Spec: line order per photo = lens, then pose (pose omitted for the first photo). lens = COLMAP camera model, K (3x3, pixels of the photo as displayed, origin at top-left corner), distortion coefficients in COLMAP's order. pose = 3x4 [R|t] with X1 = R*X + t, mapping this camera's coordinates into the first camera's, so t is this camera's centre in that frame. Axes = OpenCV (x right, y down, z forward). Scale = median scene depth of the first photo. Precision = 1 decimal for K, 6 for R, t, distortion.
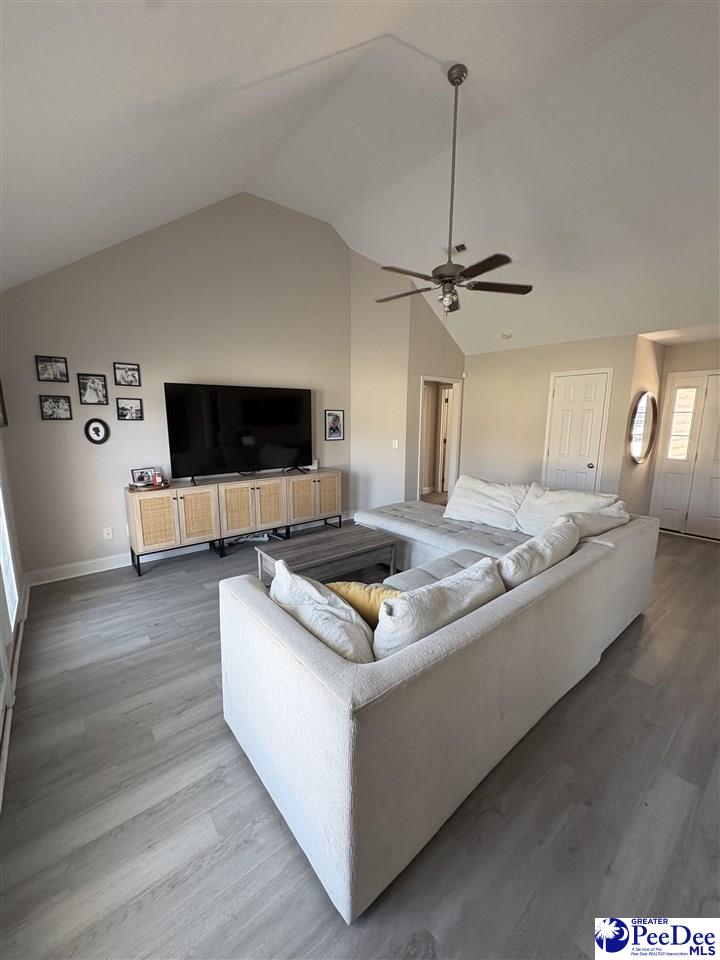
lens RADIAL K [[380.4, 0, 359.2], [0, 380.4, 482.8], [0, 0, 1]] dist [-0.001502, 0.000174]
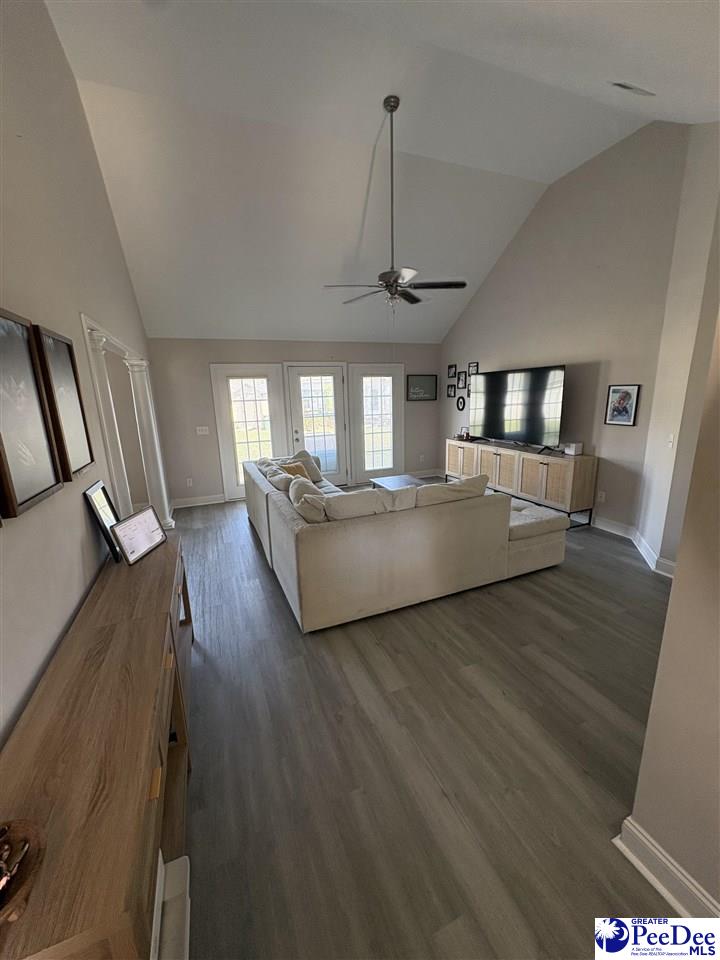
lens RADIAL K [[380.4, 0, 360.8], [0, 380.4, 479.5], [0, 0, 1]] dist [-0.001502, 0.000174]
pose [[-0.290291, 0.217335, -0.931932, 0.842998], [-0.138664, 0.954036, 0.265683, -0.143444], [0.946839, 0.206351, -0.246811, 0.749215]]
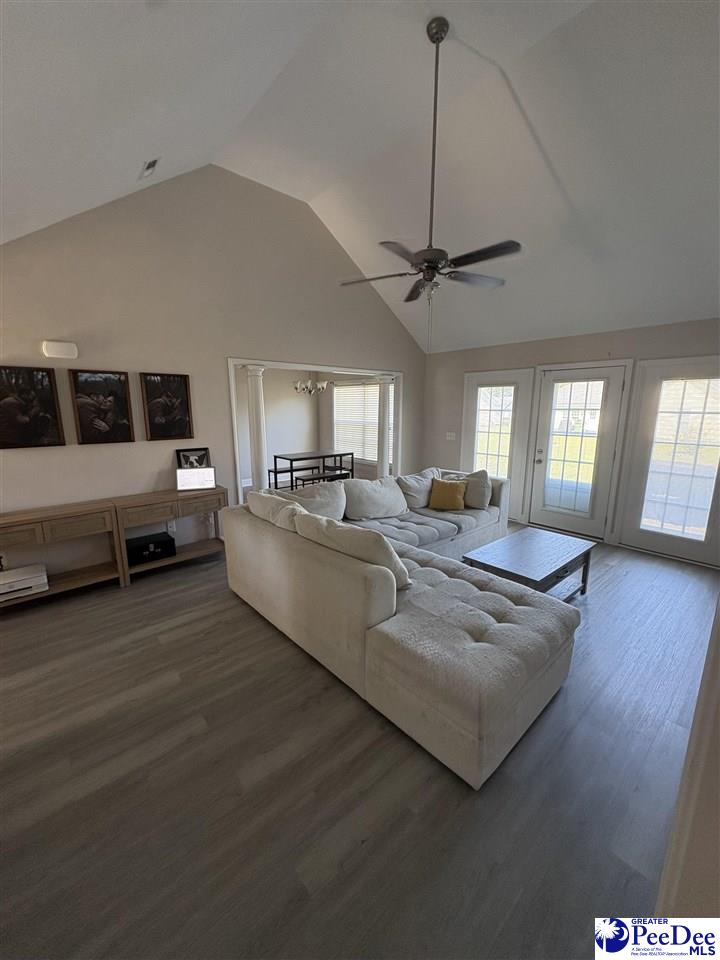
lens RADIAL K [[380.4, 0, 361.2], [0, 380.4, 480.2], [0, 0, 1]] dist [-0.001502, 0.000174]
pose [[-0.999245, 0.003955, -0.038654, 0.241292], [-0.010321, 0.932056, 0.362168, -0.218501], [0.037460, 0.362293, -0.931311, 1.147593]]
